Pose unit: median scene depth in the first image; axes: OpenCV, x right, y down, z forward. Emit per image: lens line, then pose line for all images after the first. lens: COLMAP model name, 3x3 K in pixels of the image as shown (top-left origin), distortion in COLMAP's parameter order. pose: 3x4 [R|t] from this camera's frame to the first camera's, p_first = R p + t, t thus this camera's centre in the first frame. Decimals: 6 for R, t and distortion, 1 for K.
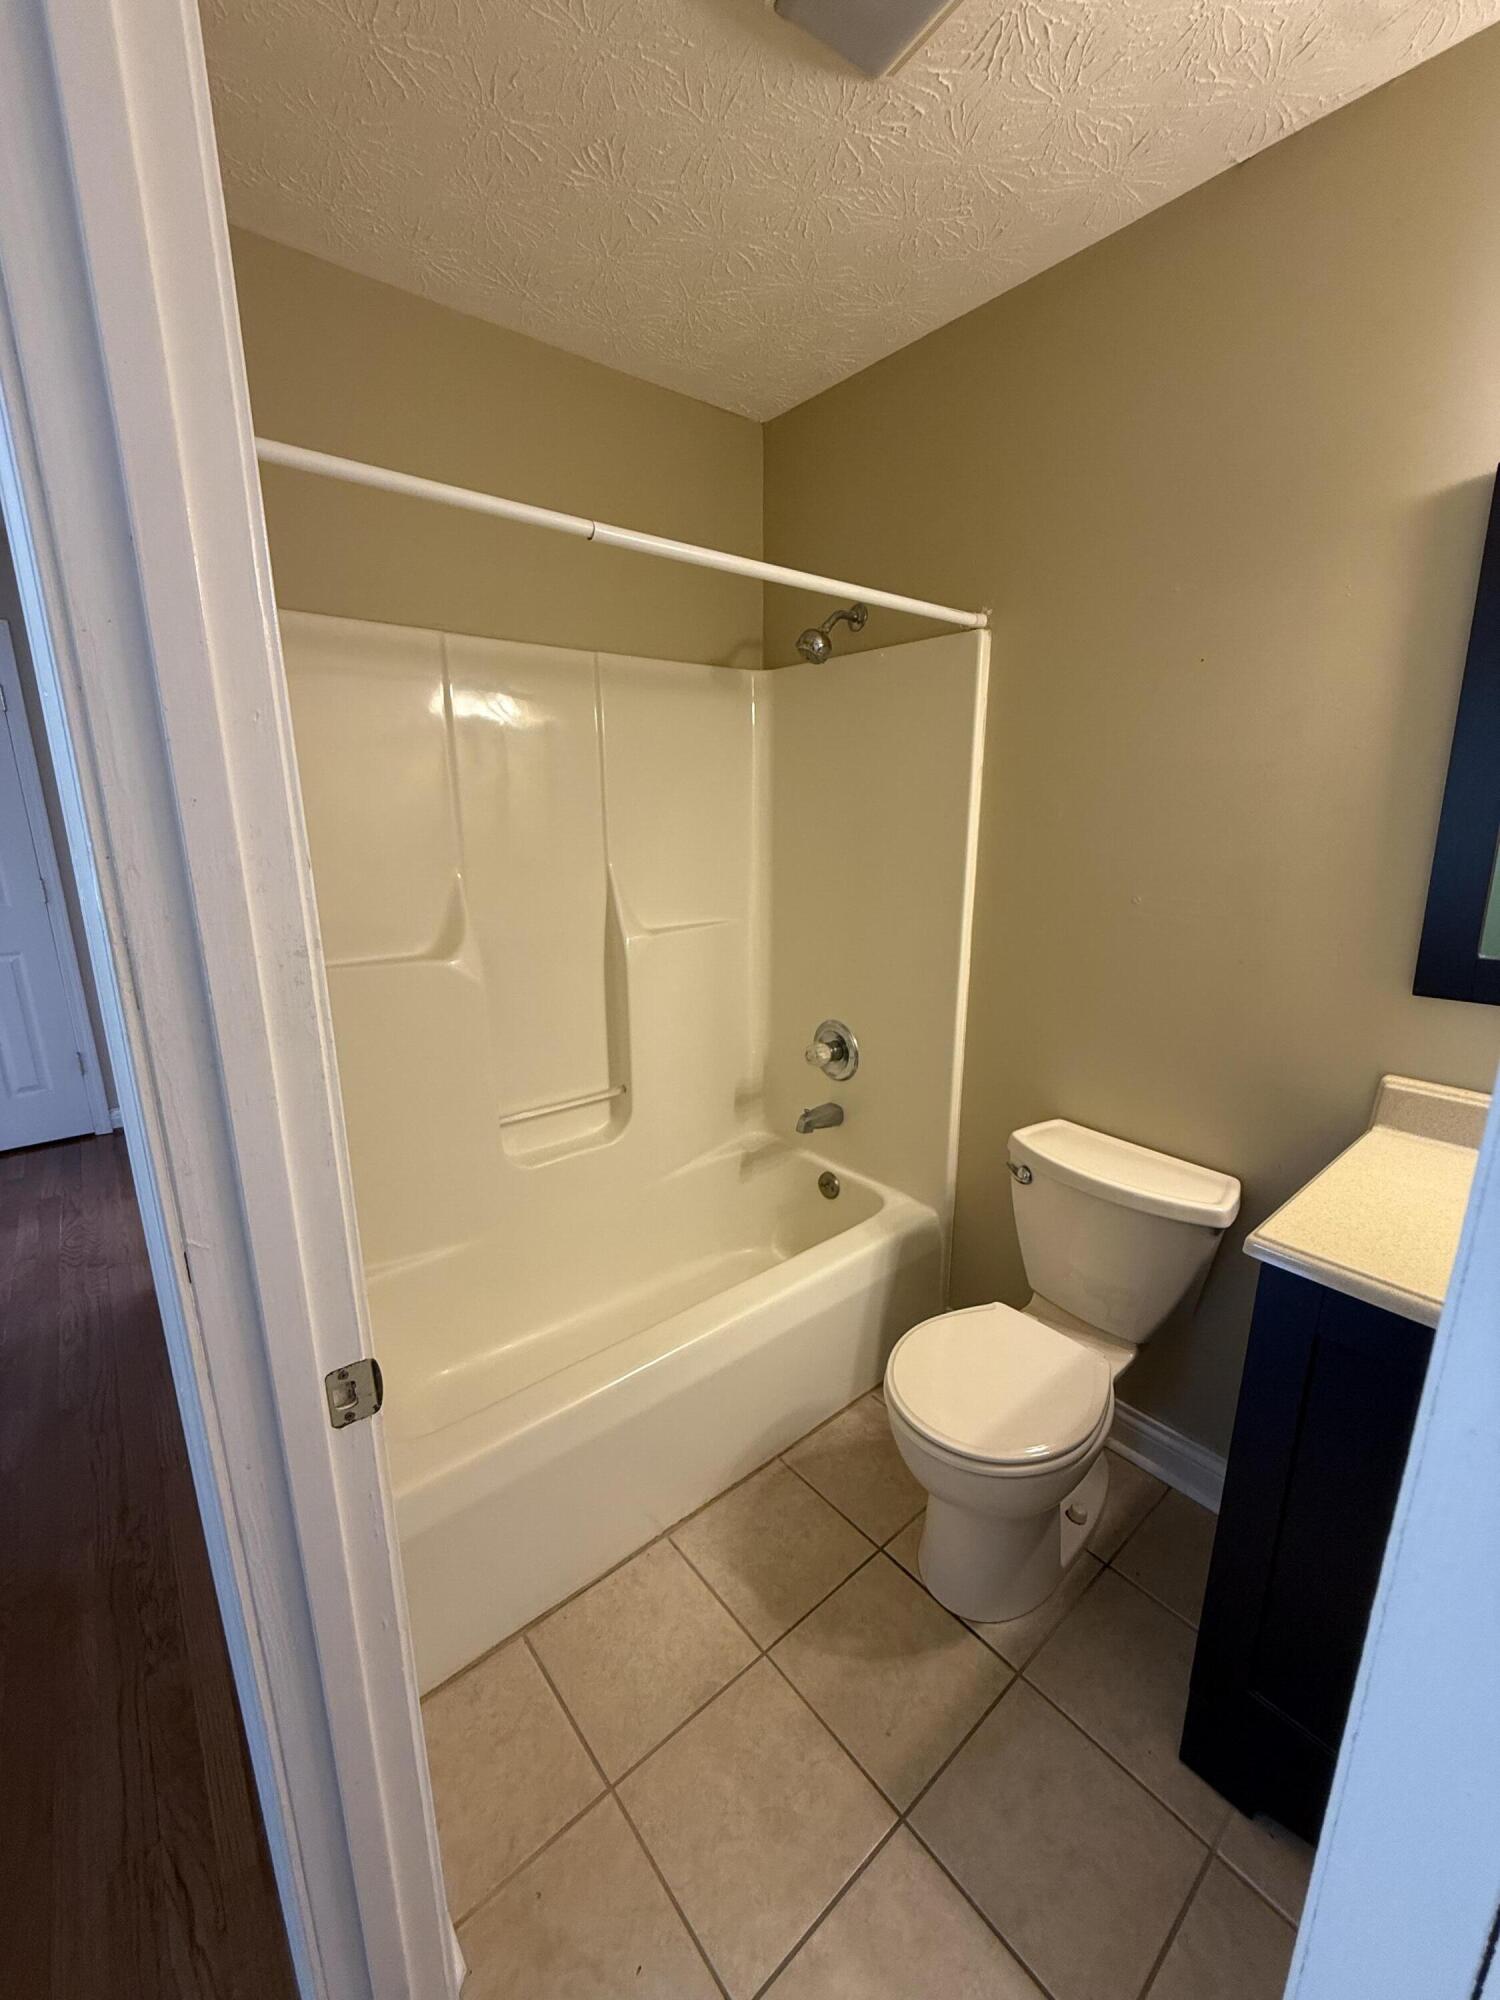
lens RADIAL K [[797.2, 0, 750.0], [0, 797.2, 1000.0], [0, 0, 1]] dist [0.000162, -0.000337]
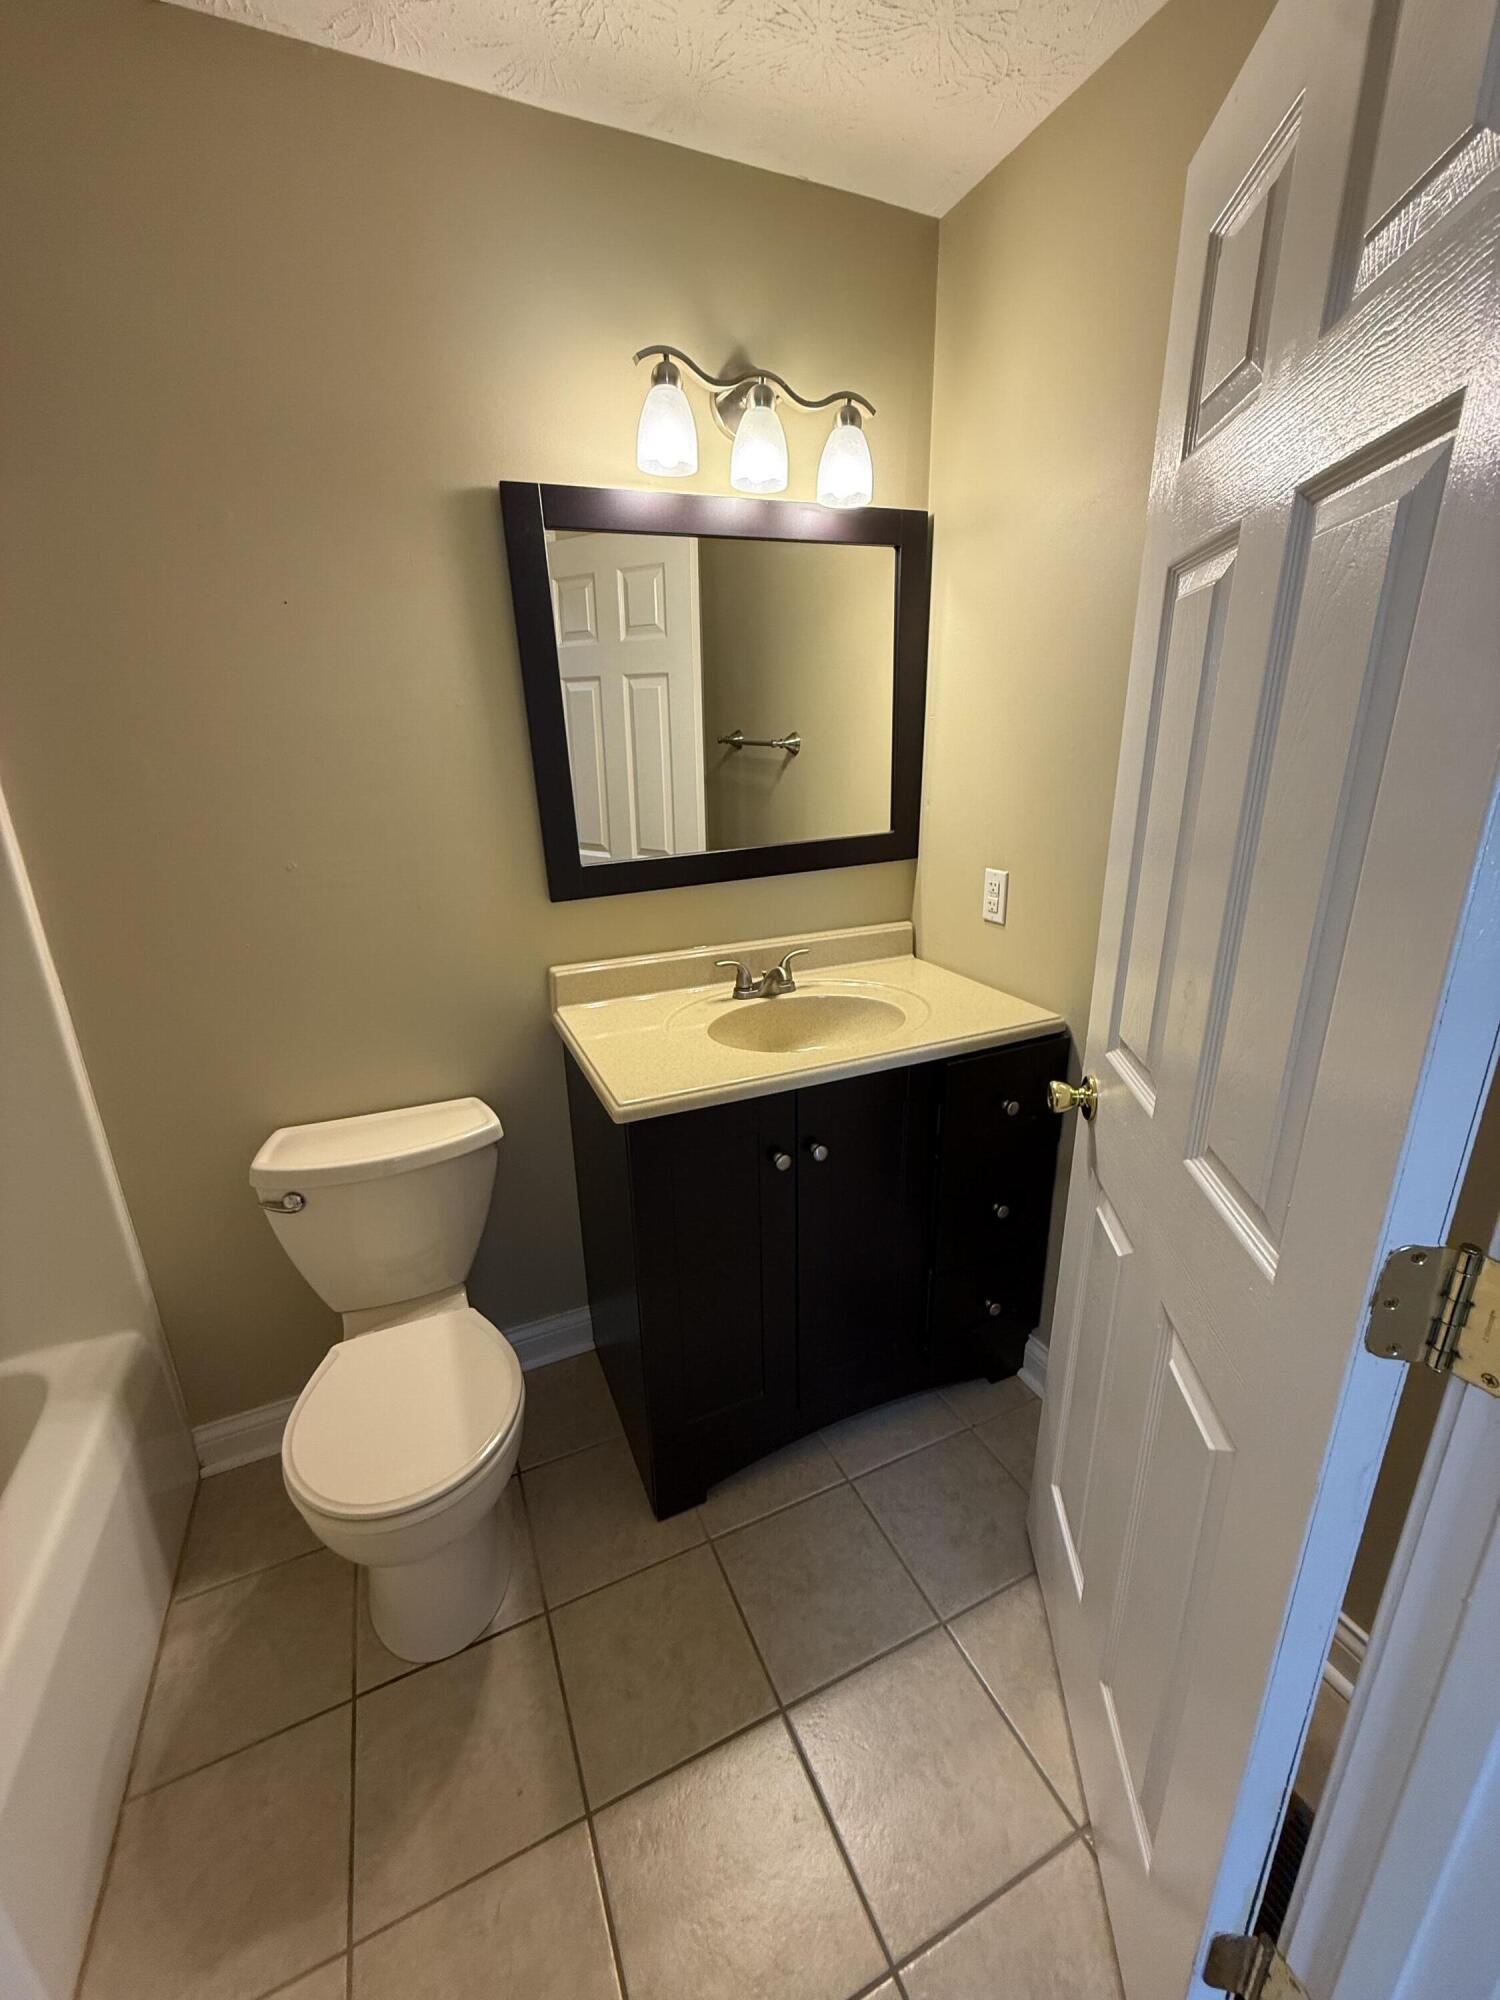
lens RADIAL K [[797.2, 0, 750.0], [0, 797.2, 1000.0], [0, 0, 1]] dist [0.000162, -0.000337]
pose [[0.264706, -0.300241, 0.916398, -0.283692], [0.249909, 0.939189, 0.235520, -0.072800], [-0.931384, 0.166673, 0.323642, 0.271192]]
